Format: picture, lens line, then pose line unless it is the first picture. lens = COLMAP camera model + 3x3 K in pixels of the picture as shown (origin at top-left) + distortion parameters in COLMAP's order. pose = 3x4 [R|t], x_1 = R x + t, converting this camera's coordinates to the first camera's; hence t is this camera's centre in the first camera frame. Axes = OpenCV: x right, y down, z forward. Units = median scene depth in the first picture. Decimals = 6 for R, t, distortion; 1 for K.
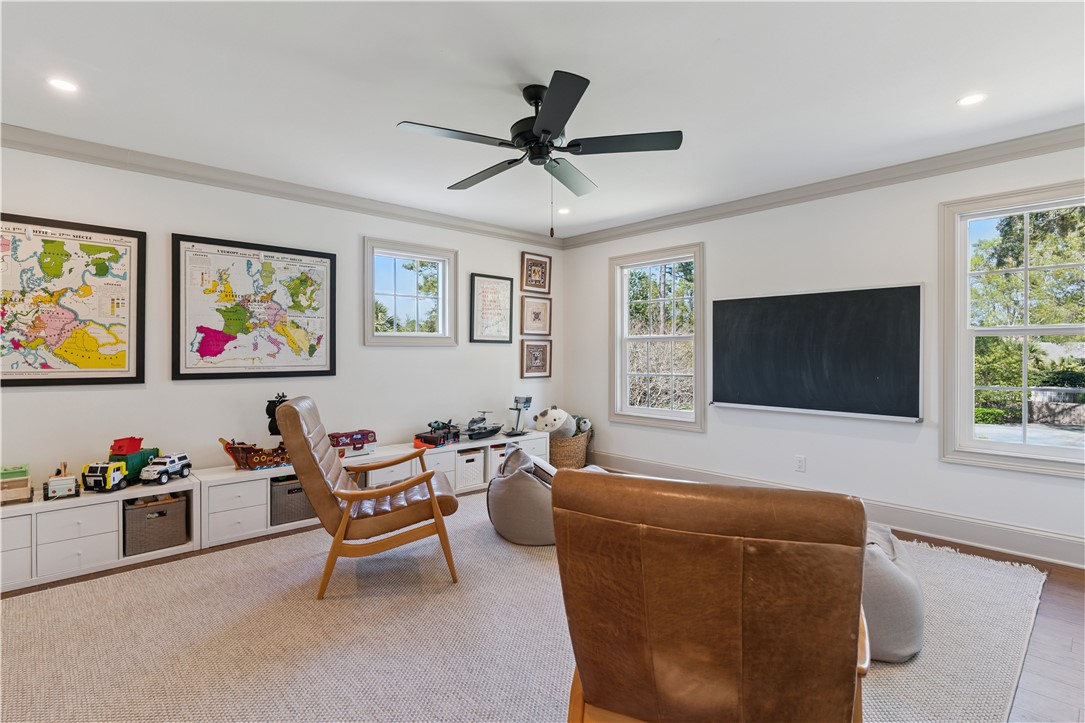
lens RADIAL K [[533.5, 0, 541.8], [0, 533.5, 346.3], [0, 0, 1]] dist [-0.003489, -0.000436]
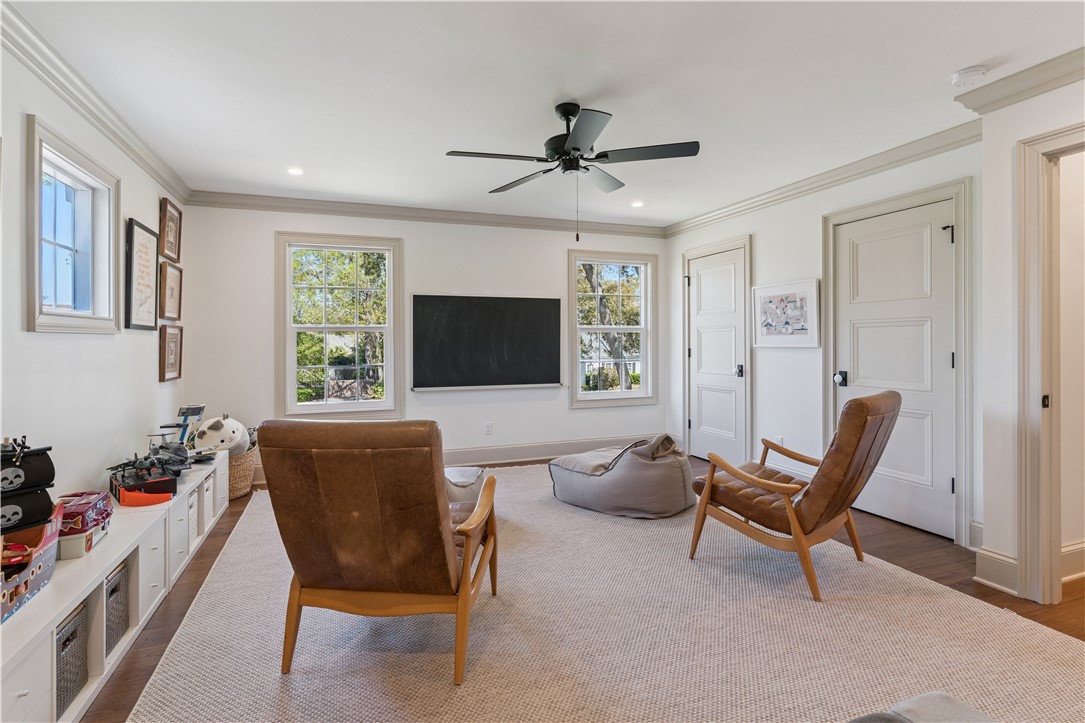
lens RADIAL K [[533.8, 0, 541.3], [0, 533.8, 329.4], [0, 0, 1]] dist [-0.001798, -0.000124]
pose [[0.383109, 0.017940, 0.923529, -0.540450], [-0.004306, 0.999835, -0.017636, 0.003066], [-0.923693, 0.002780, 0.383123, 0.316901]]
